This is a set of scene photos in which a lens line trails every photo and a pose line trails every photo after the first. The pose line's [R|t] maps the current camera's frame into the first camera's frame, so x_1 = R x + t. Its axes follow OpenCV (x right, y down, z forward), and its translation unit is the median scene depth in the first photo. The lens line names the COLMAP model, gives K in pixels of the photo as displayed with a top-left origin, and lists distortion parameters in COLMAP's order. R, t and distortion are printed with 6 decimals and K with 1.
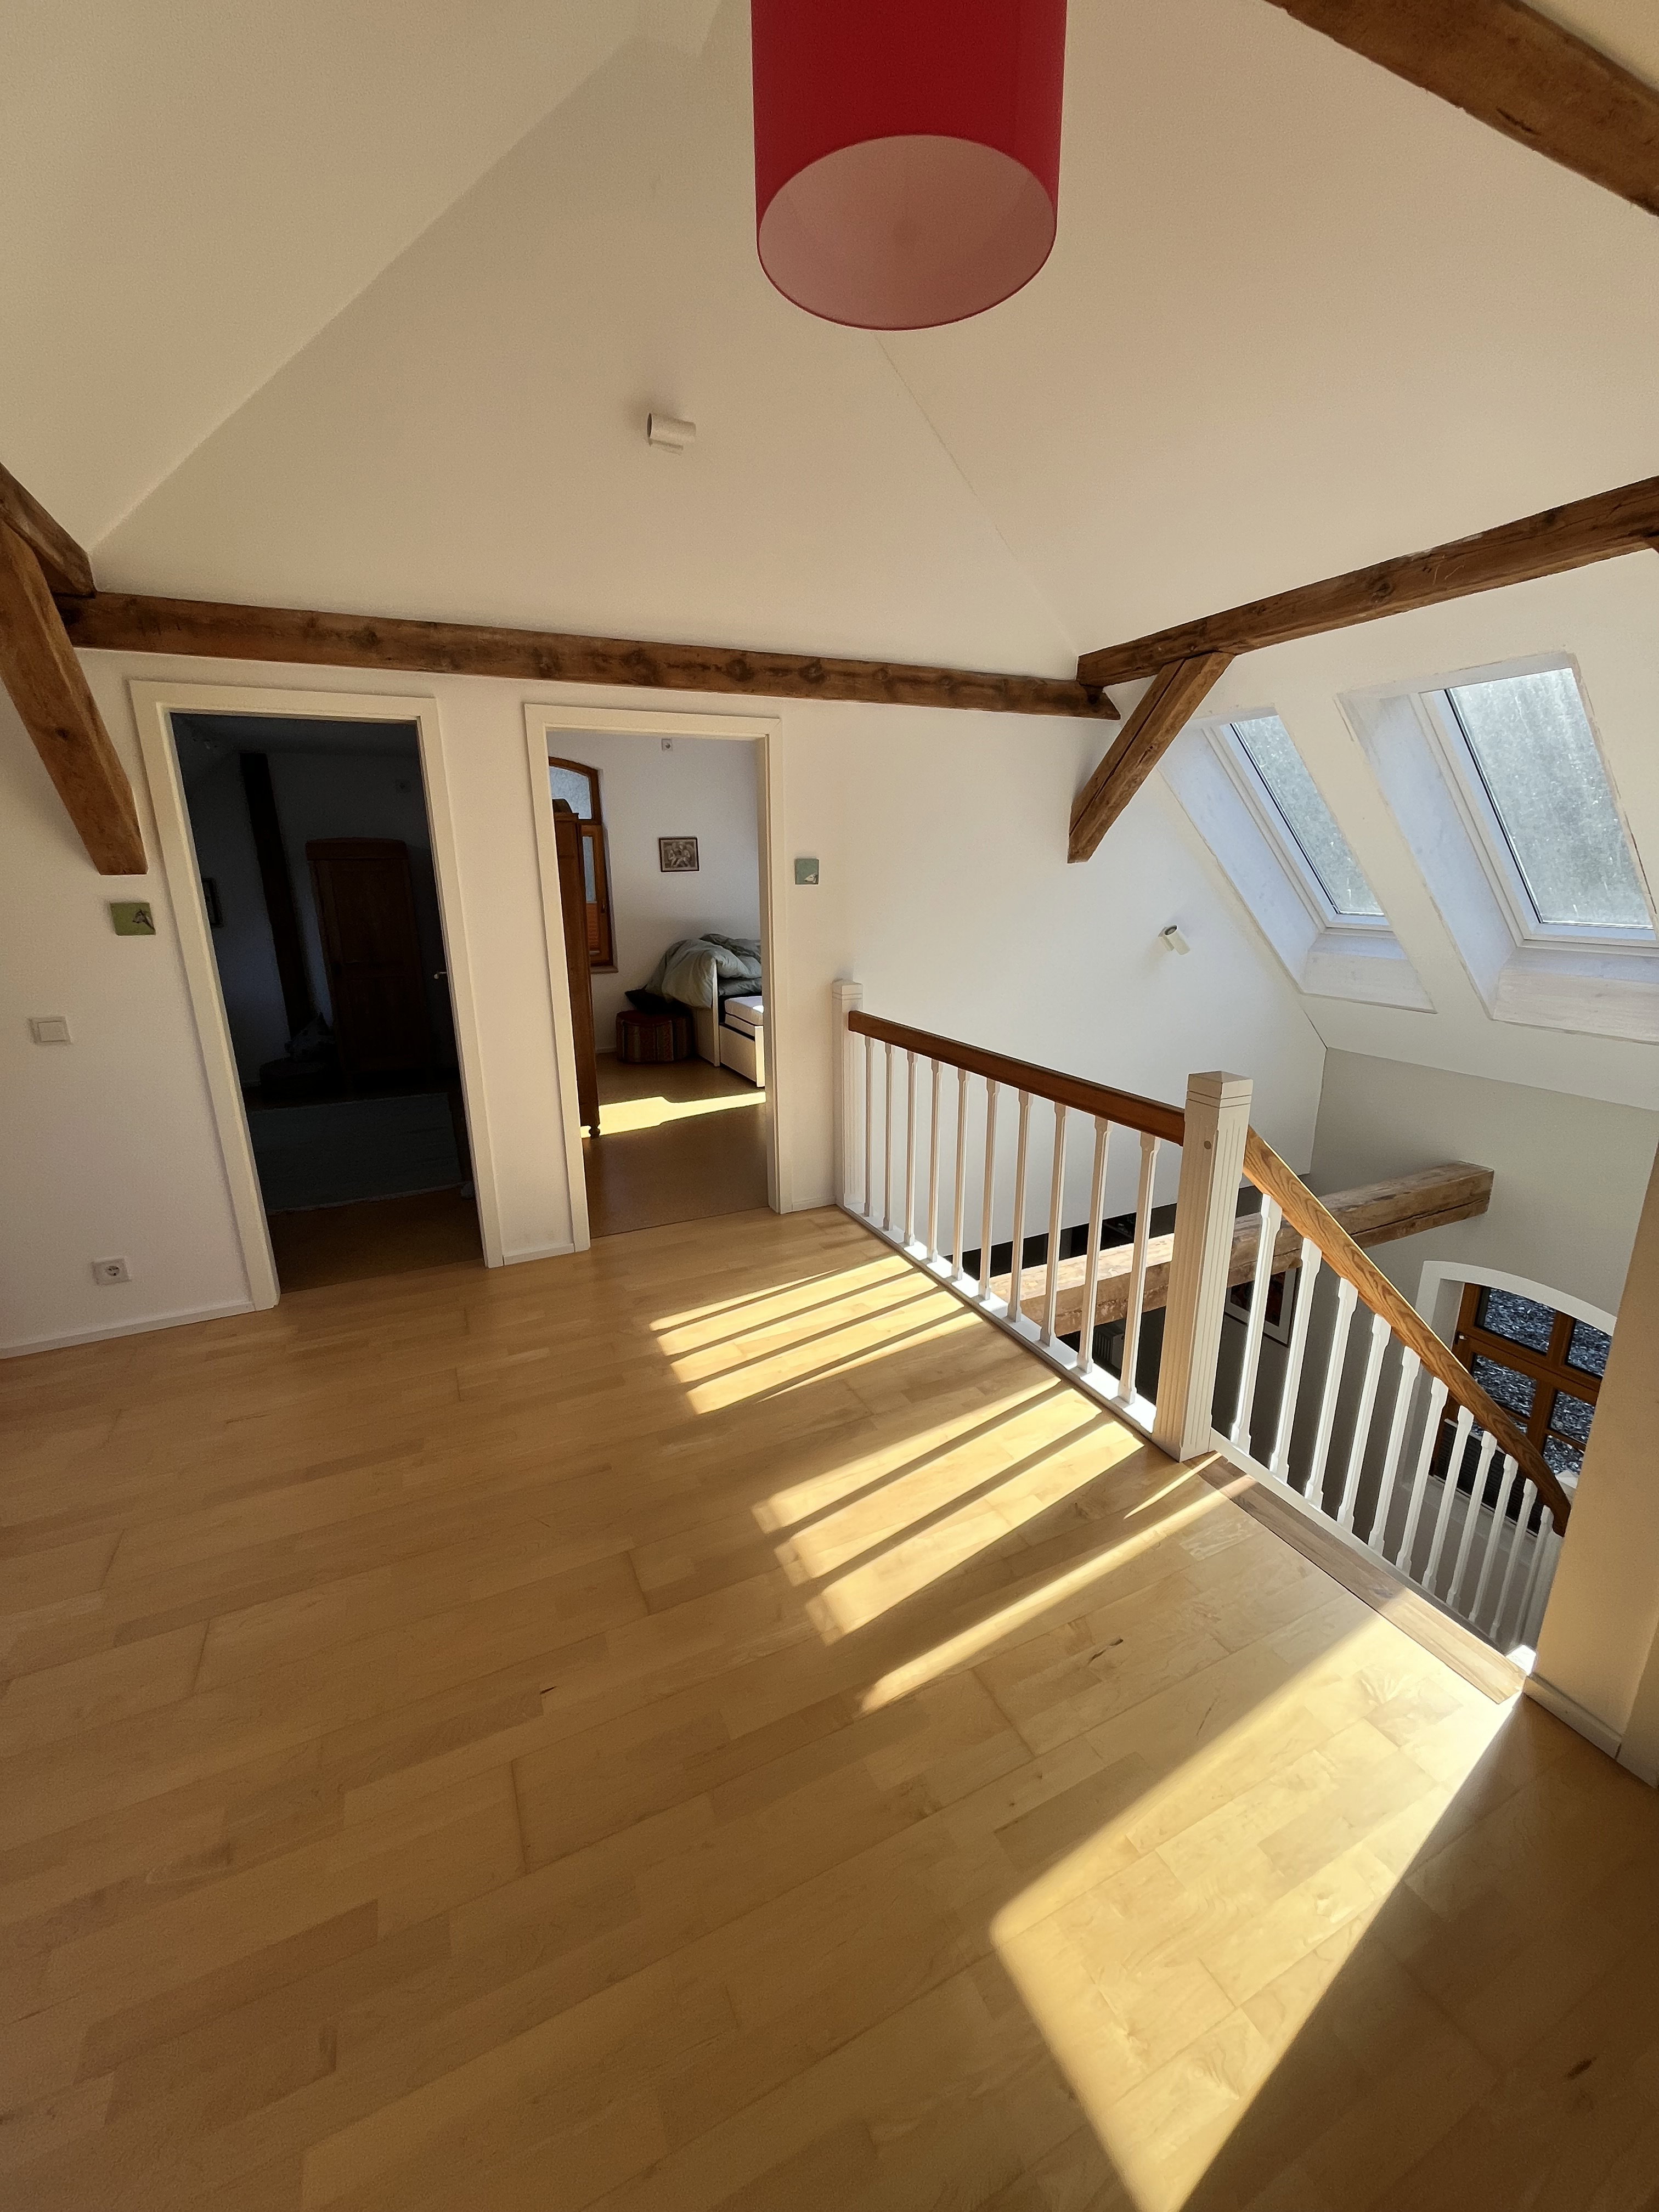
lens RADIAL K [[887.6, 0, 829.5], [0, 887.6, 1106.0], [0, 0, 1]] dist [-0.000099, 0.000024]
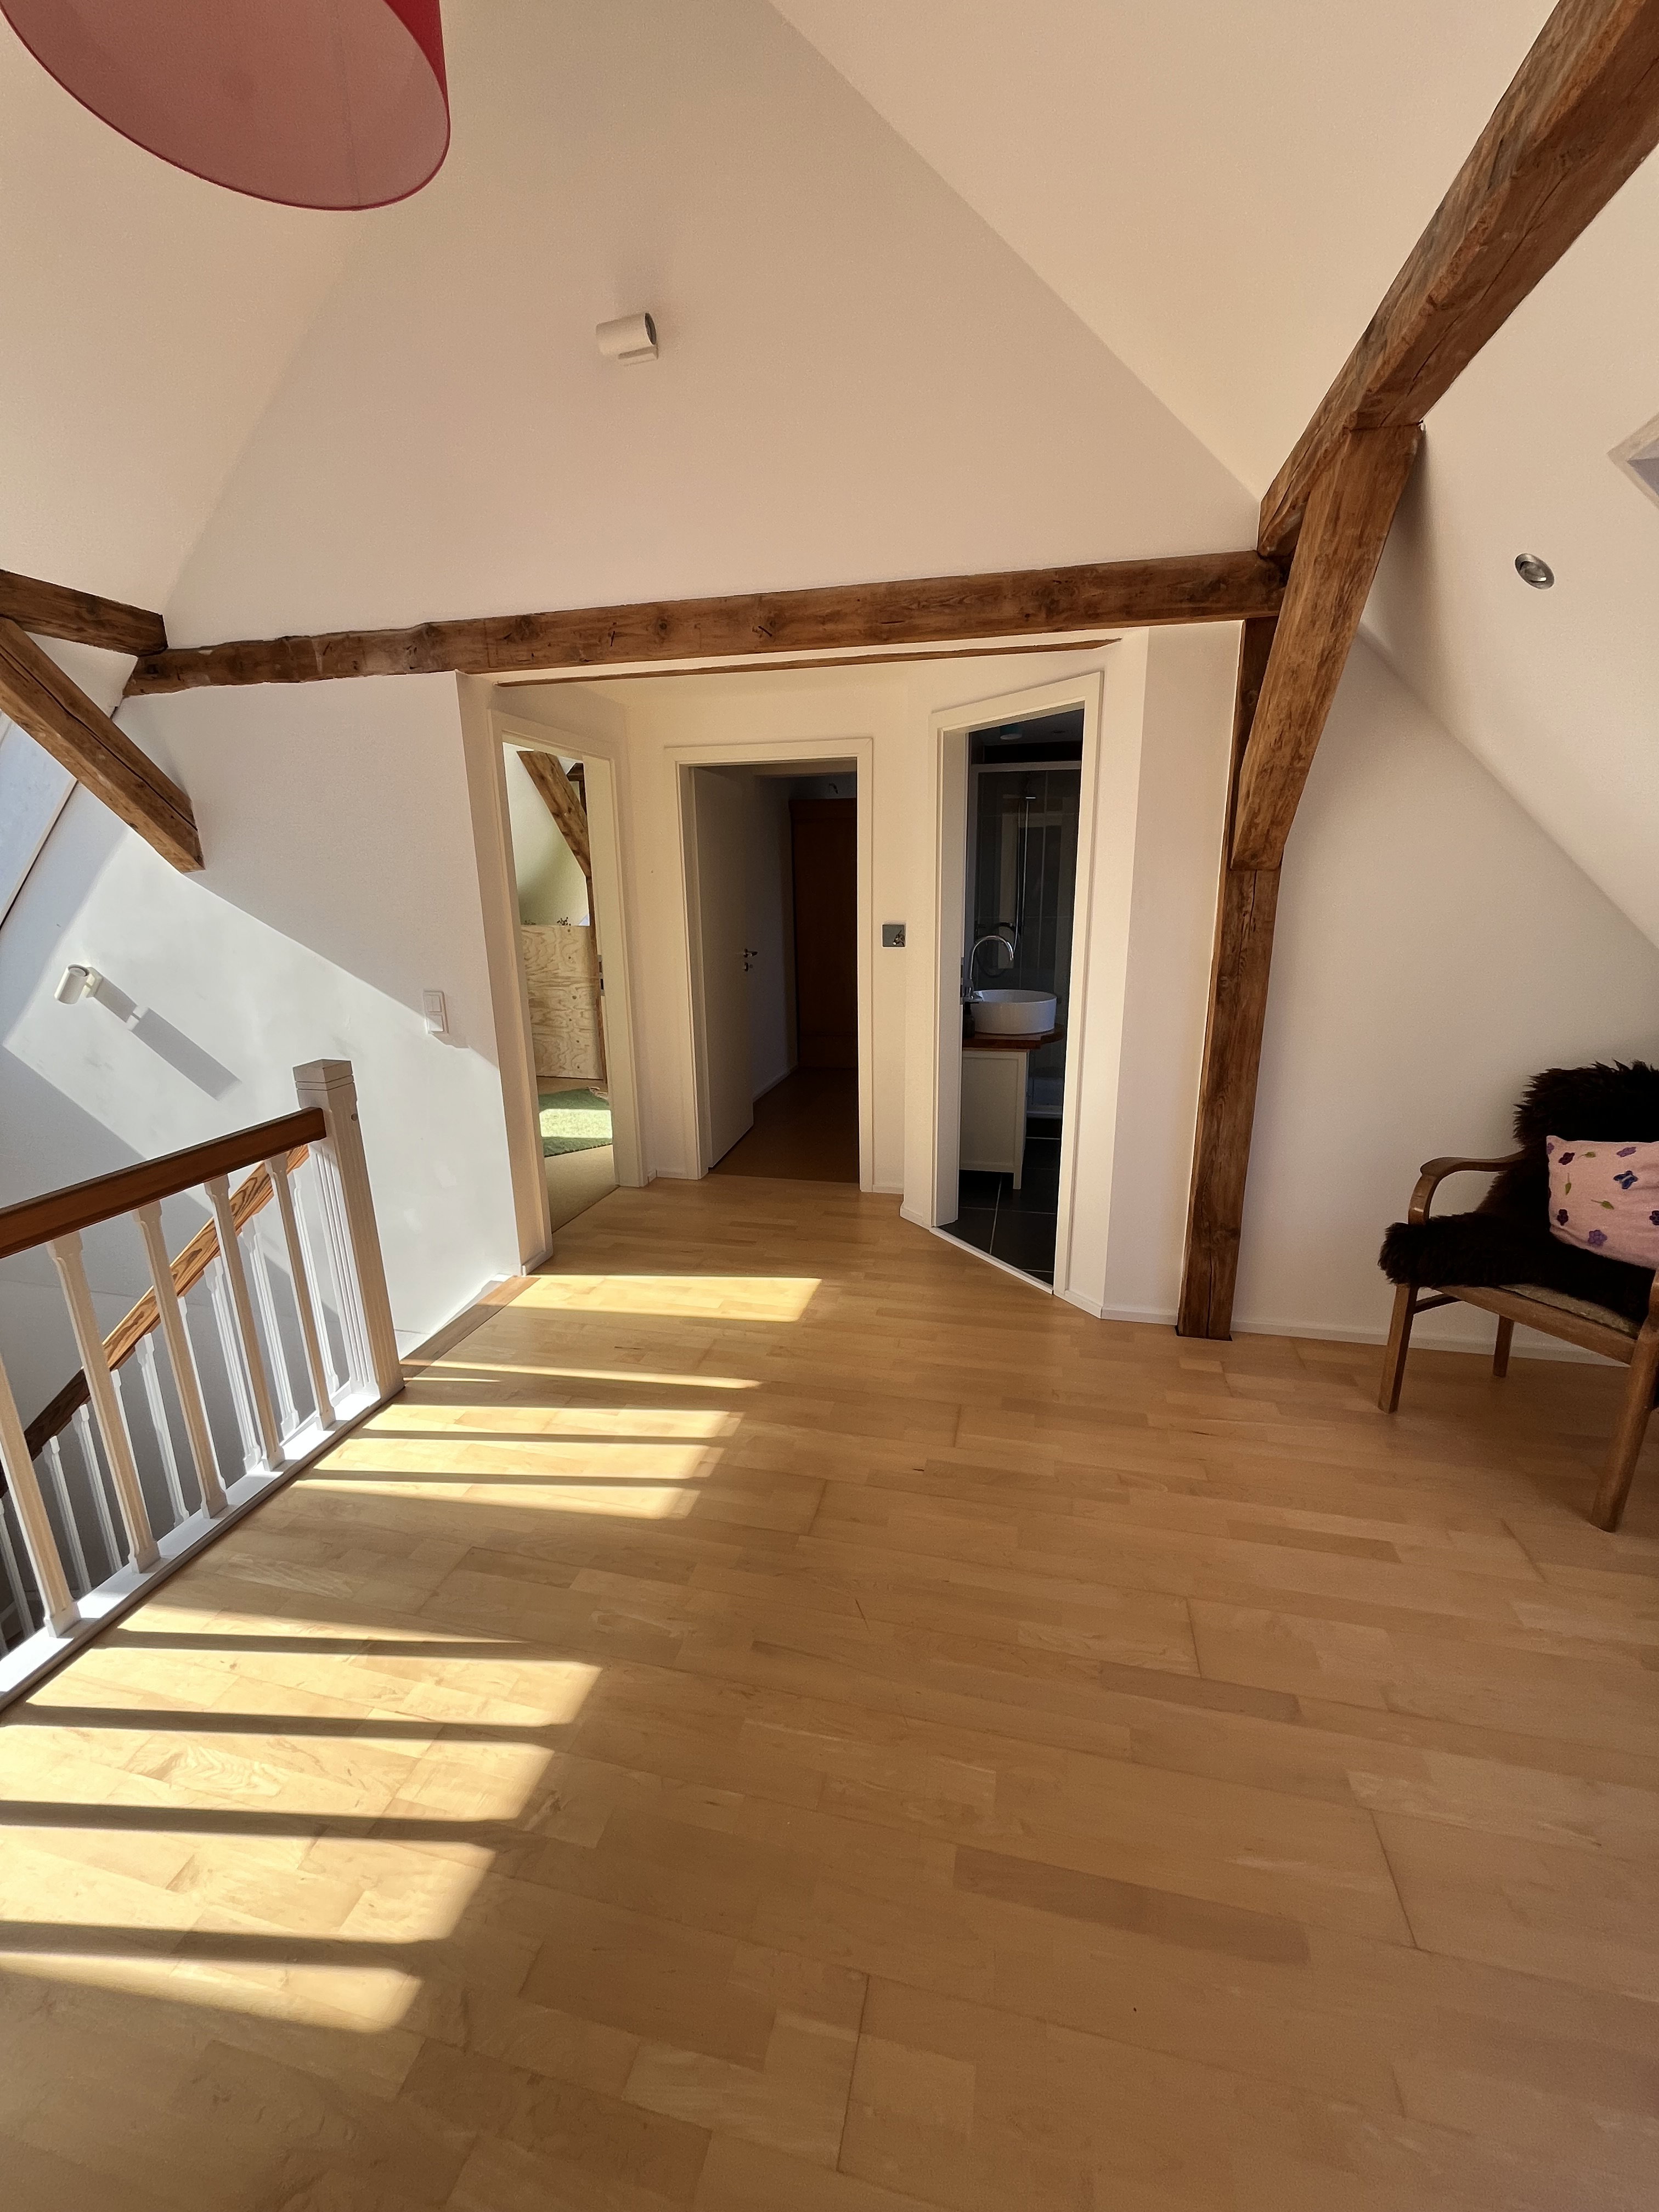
lens RADIAL K [[887.6, 0, 829.5], [0, 887.6, 1106.0], [0, 0, 1]] dist [-0.000099, 0.000024]
pose [[-0.773276, -0.144404, 0.617407, -0.731756], [0.190074, 0.876151, 0.442981, -0.345973], [-0.604910, 0.459899, -0.650059, 1.288941]]
